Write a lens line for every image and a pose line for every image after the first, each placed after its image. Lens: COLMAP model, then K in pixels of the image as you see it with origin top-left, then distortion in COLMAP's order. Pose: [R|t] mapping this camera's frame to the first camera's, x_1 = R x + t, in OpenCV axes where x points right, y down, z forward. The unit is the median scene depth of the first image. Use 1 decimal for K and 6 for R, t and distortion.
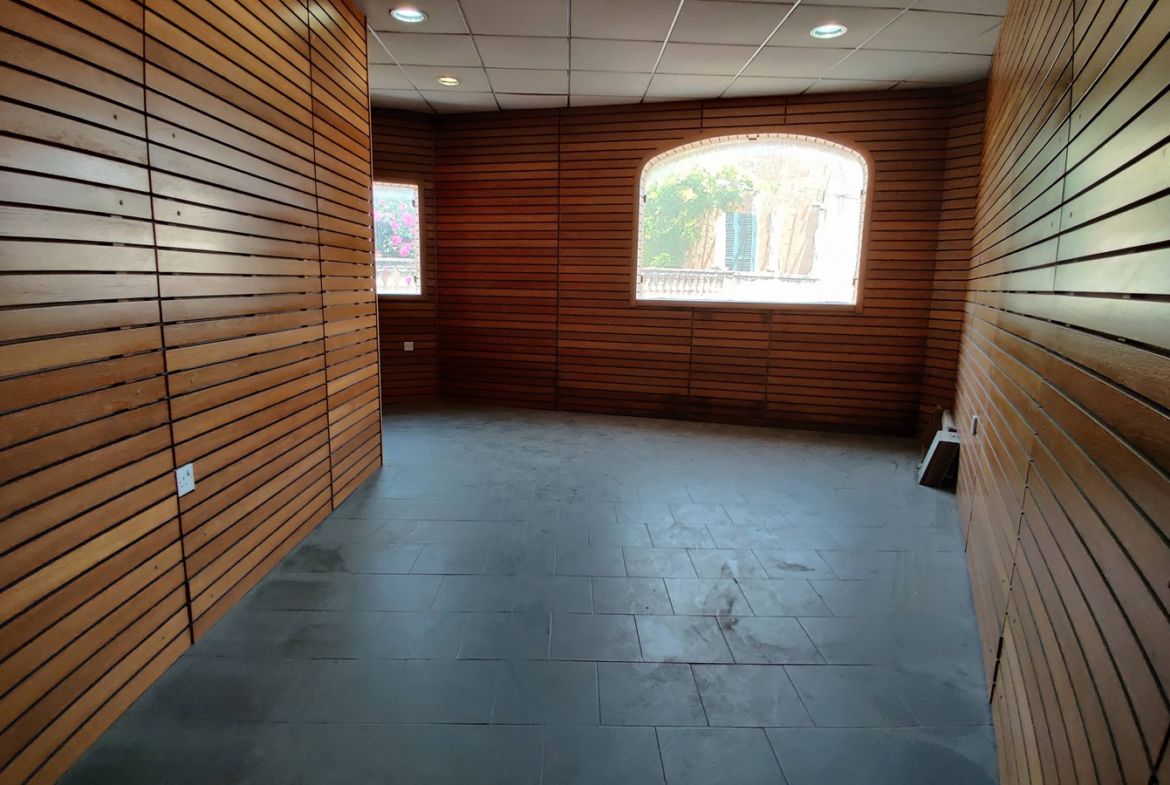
lens RADIAL K [[623.3, 0, 595.0], [0, 623.3, 390.8], [0, 0, 1]] dist [0.026318, -0.055954]
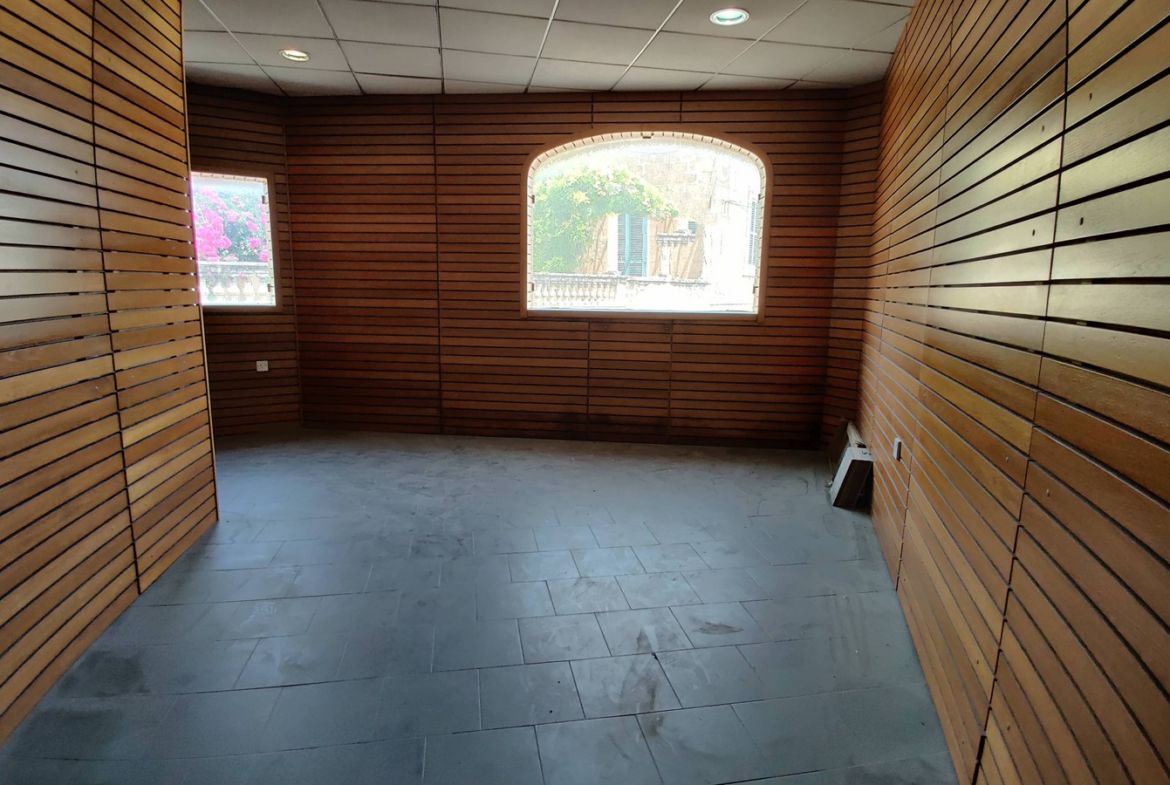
lens RADIAL K [[623.3, 0, 595.0], [0, 623.3, 390.8], [0, 0, 1]] dist [0.026318, -0.055954]
pose [[0.985622, -0.031185, 0.166062, 0.011163], [0.031913, 0.999489, -0.001716, -0.030428], [-0.165924, 0.006991, 0.986114, 0.114387]]
